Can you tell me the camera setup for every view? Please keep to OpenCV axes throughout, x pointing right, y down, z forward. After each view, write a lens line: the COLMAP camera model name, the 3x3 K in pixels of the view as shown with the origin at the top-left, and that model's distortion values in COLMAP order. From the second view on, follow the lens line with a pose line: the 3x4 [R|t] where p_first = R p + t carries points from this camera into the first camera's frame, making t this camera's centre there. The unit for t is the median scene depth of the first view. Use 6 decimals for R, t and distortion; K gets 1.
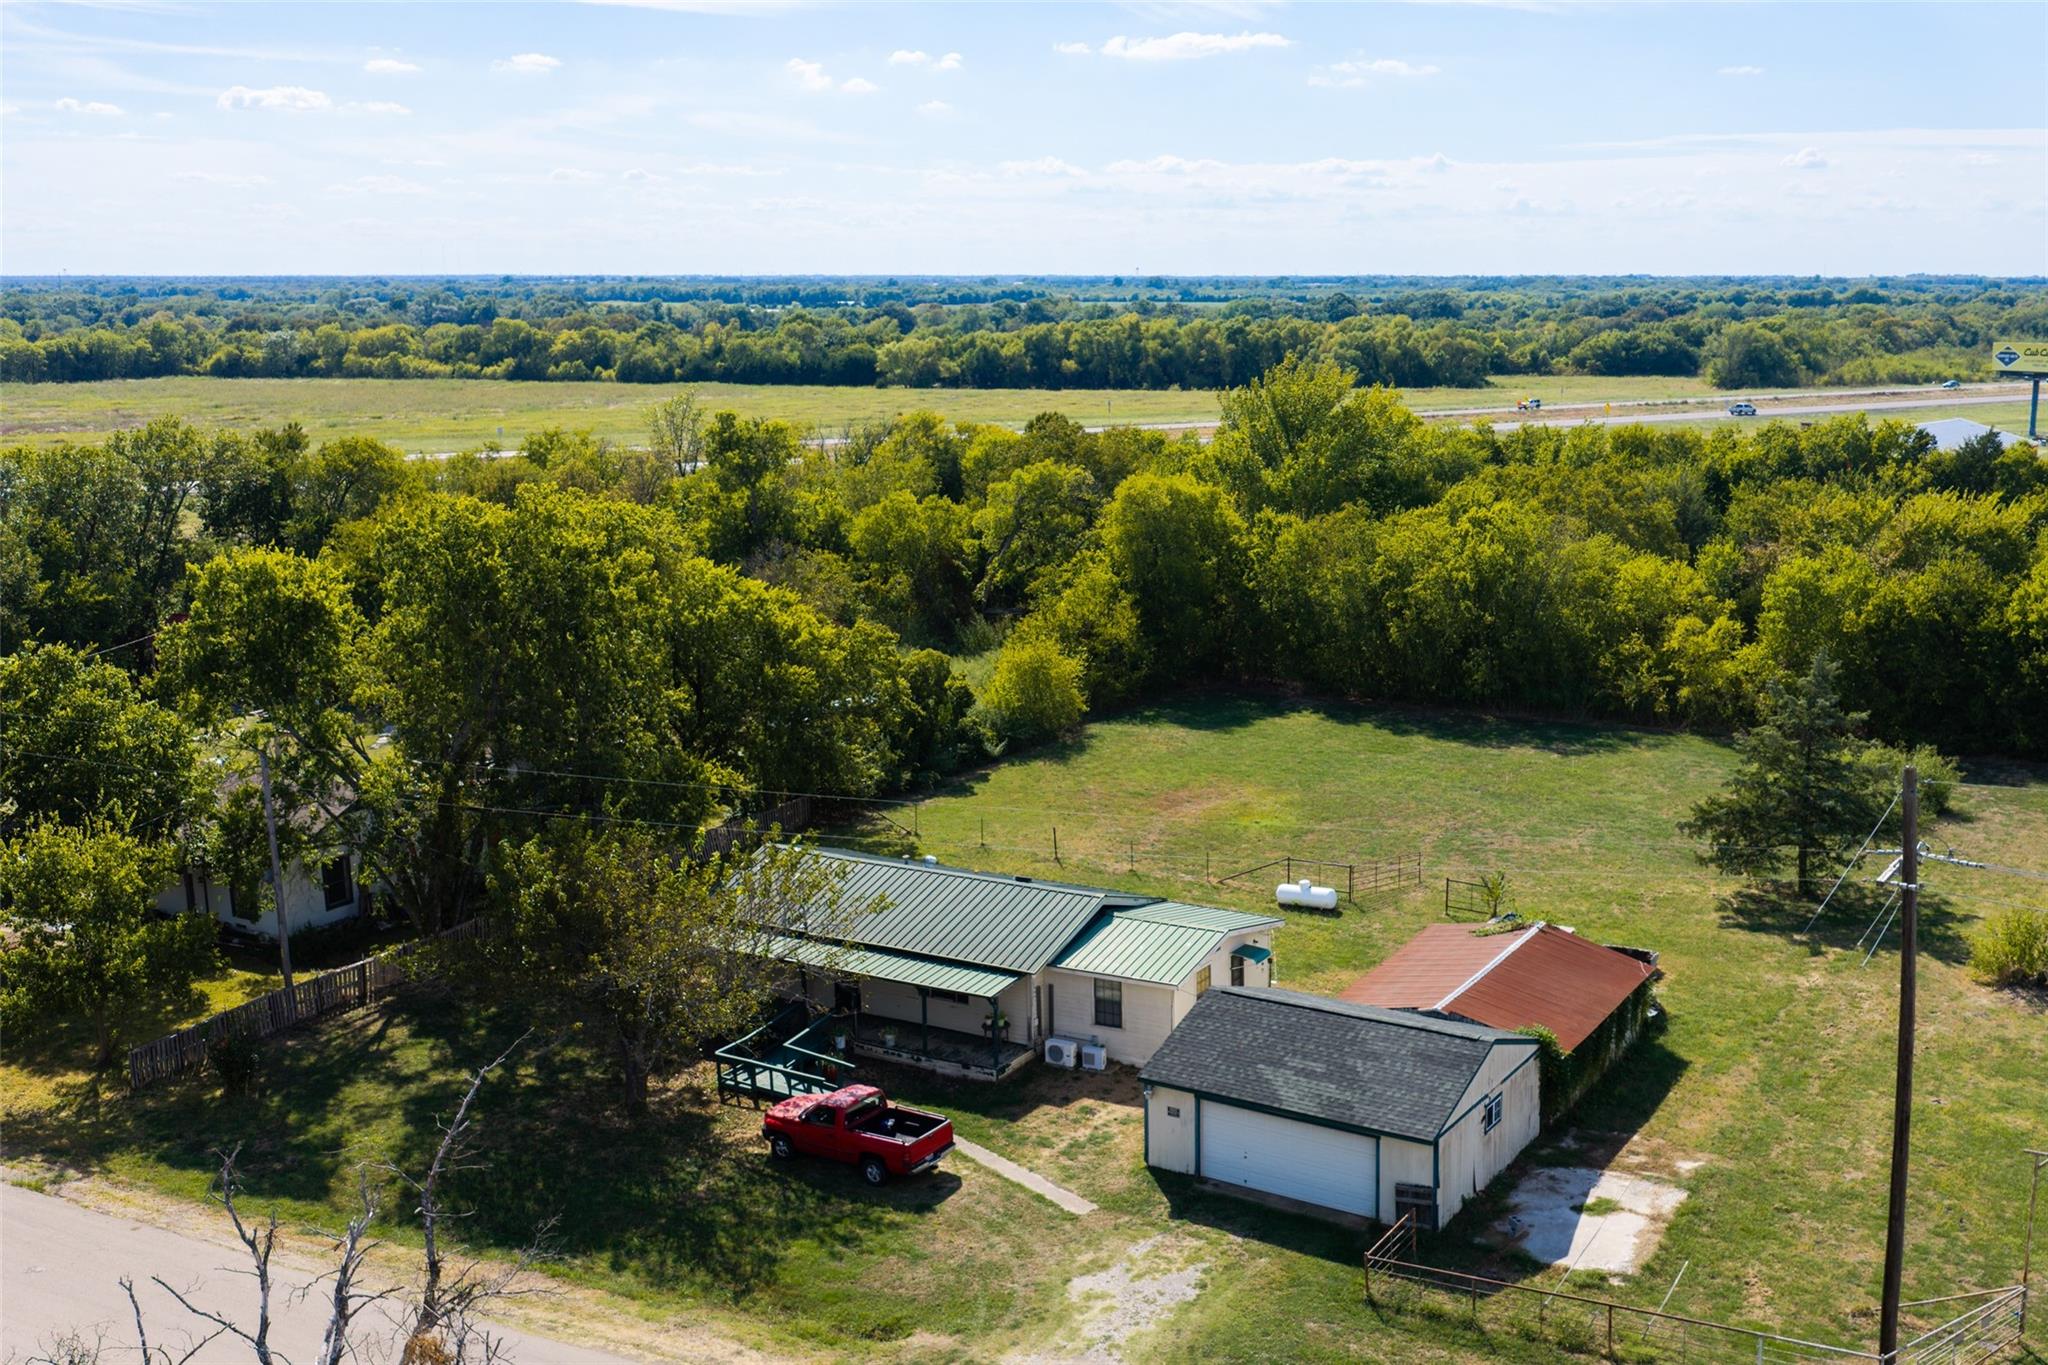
lens RADIAL K [[2040.1, 0, 1226.7], [0, 2040.1, 692.6], [0, 0, 1]] dist [0.012341, 0.000000]
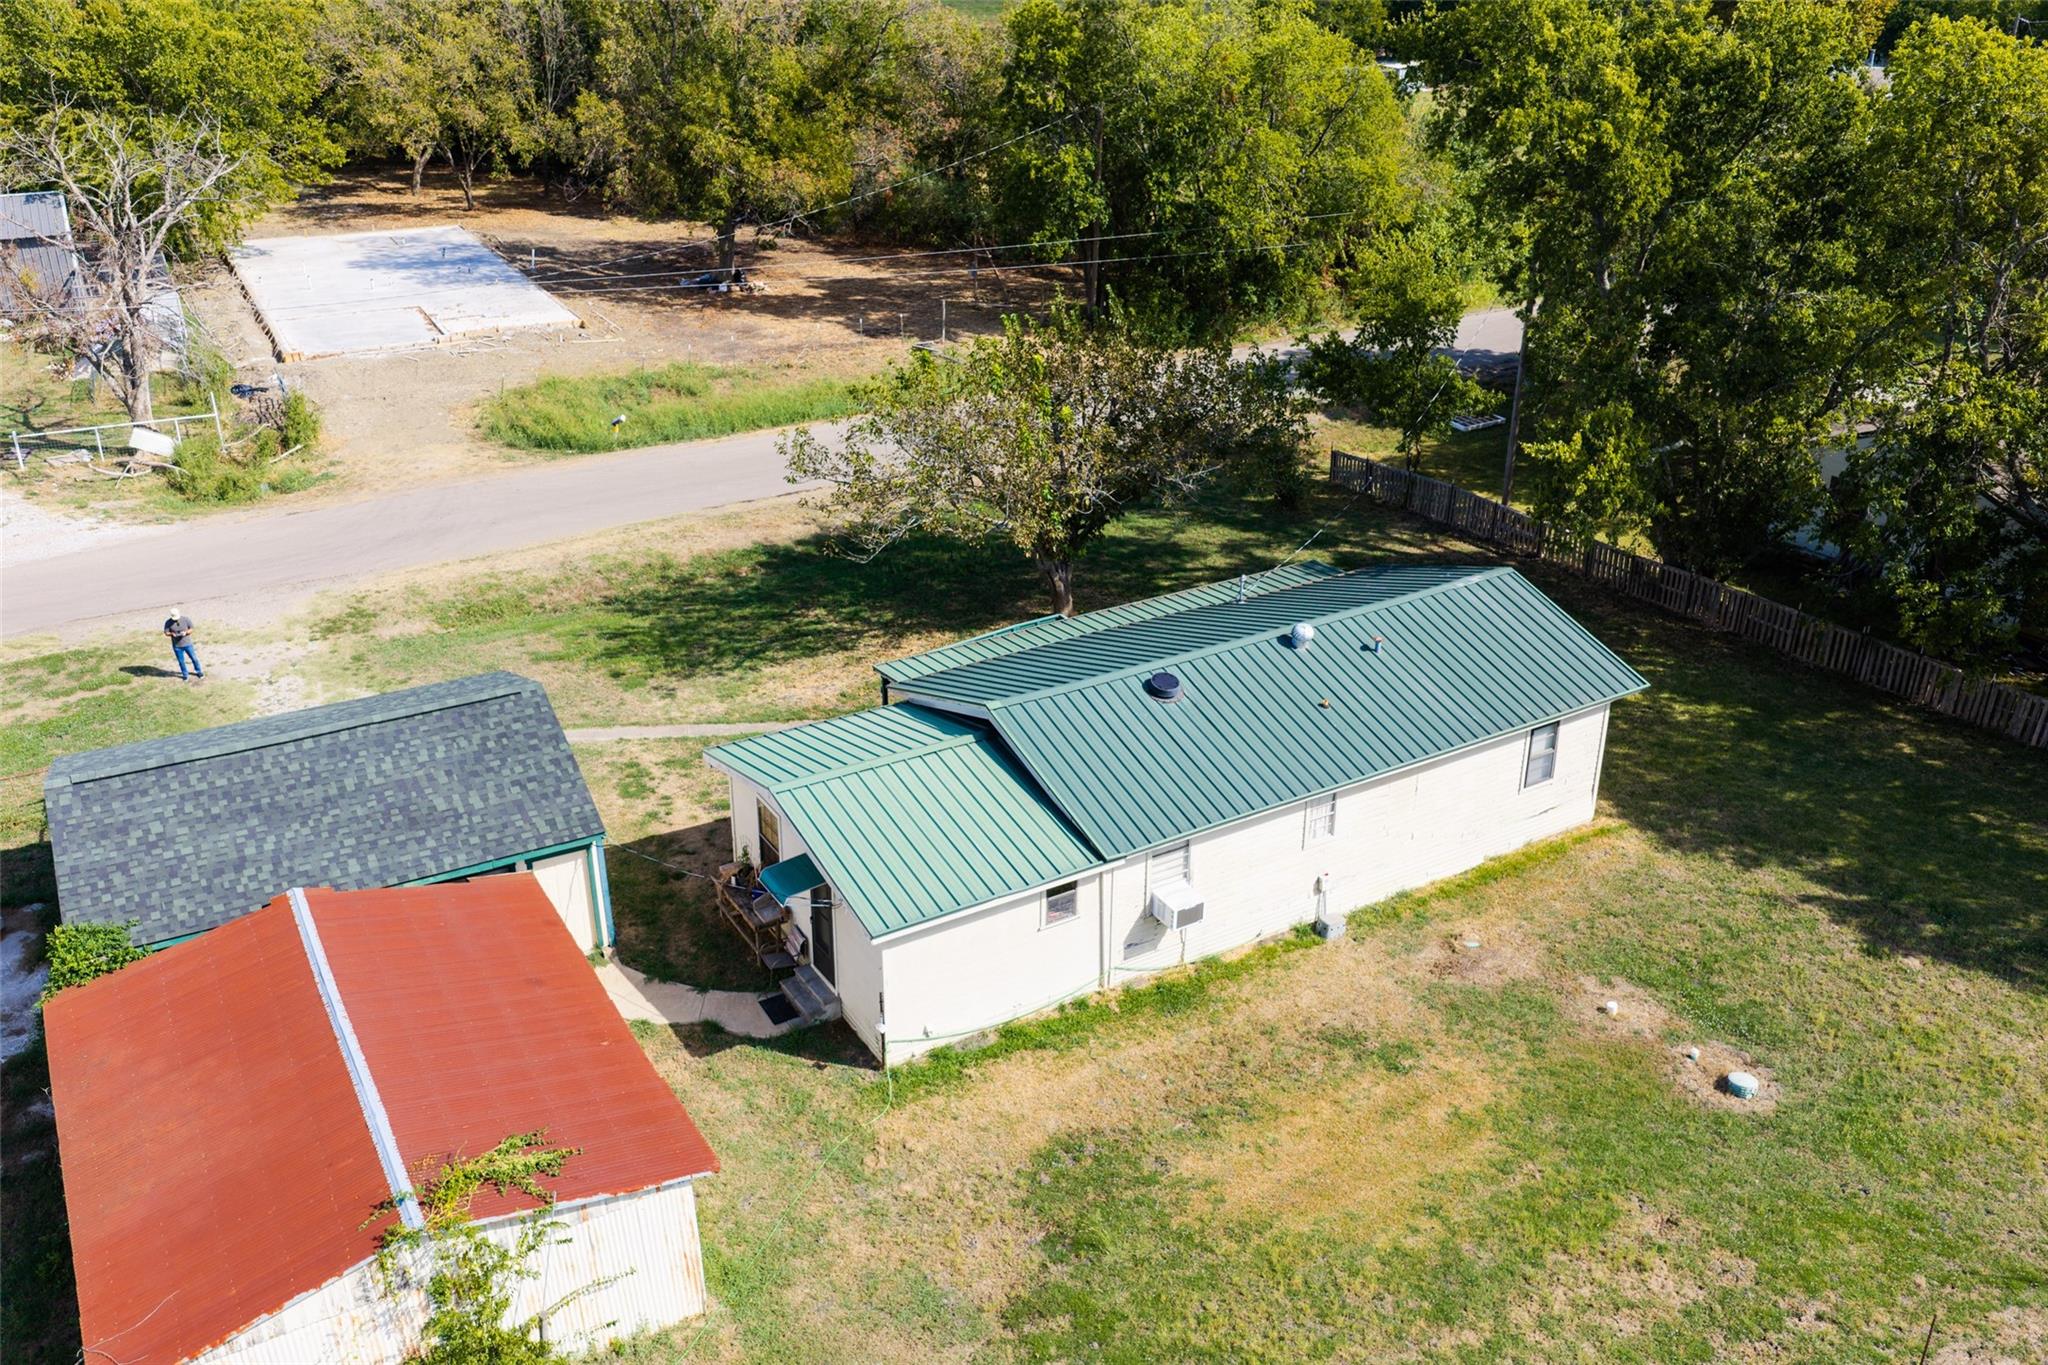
lens RADIAL K [[1696.2, 0, 1020.1], [0, 1696.2, 690.4], [0, 0, 1]] dist [0.018748, -0.030534]
pose [[-0.527601, 0.362632, -0.768202, 0.318424], [-0.168890, 0.841478, 0.513216, -0.161017], [0.832534, 0.400516, -0.382720, 1.236651]]
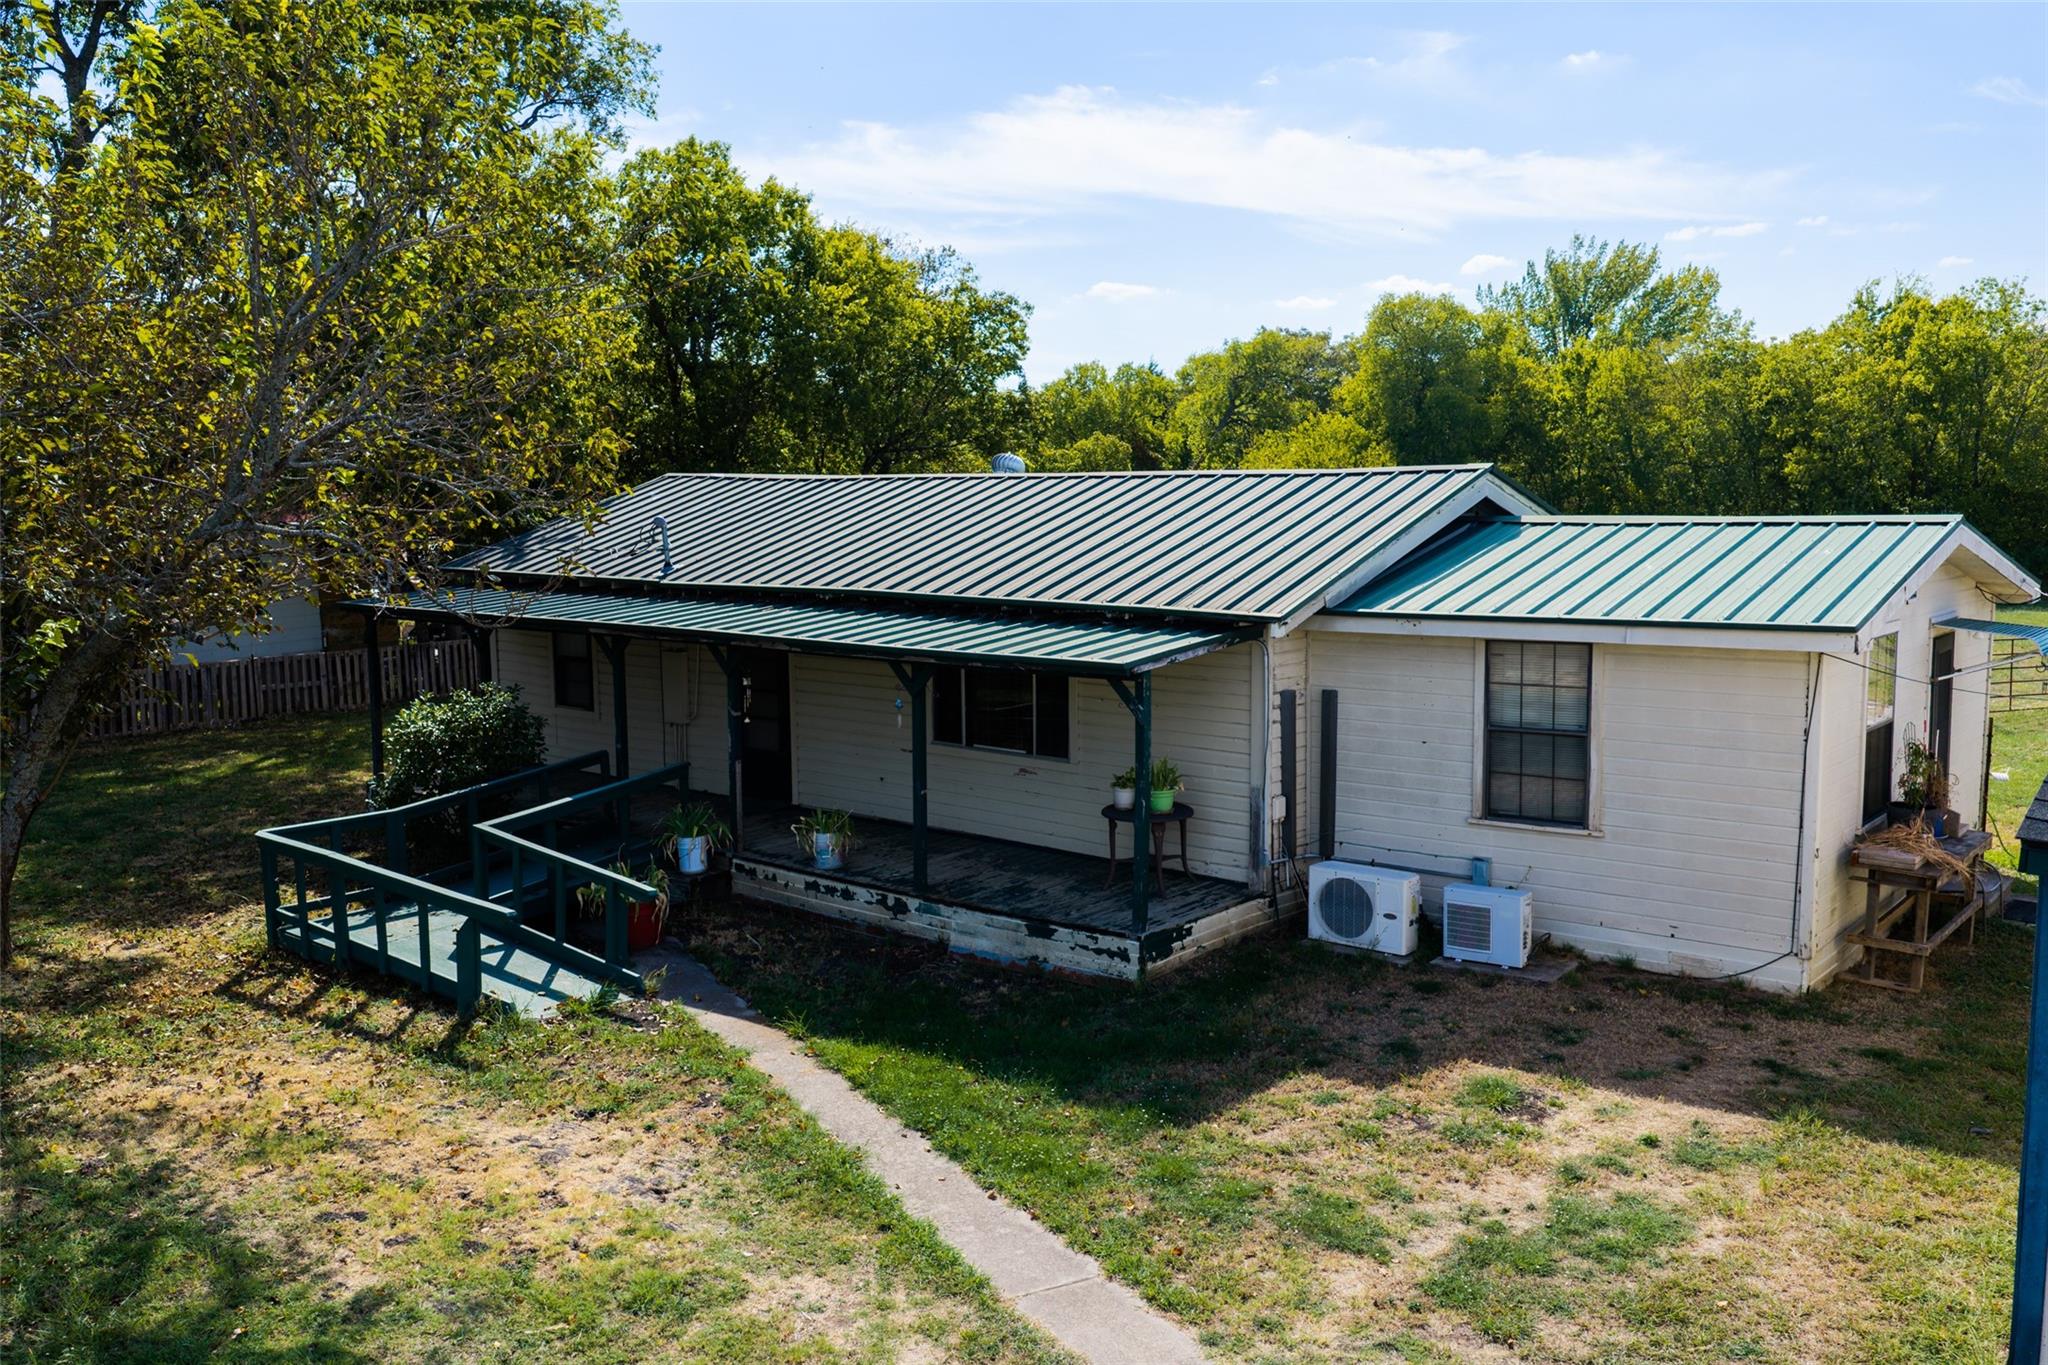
lens RADIAL K [[1696.2, 0, 1024.4], [0, 1696.2, 682.5], [0, 0, 1]] dist [0.018748, -0.030534]
pose [[0.975716, 0.018040, -0.218295, -0.075632], [-0.034065, 0.996974, -0.069871, 0.162065], [0.216374, 0.075610, 0.973378, 0.745165]]
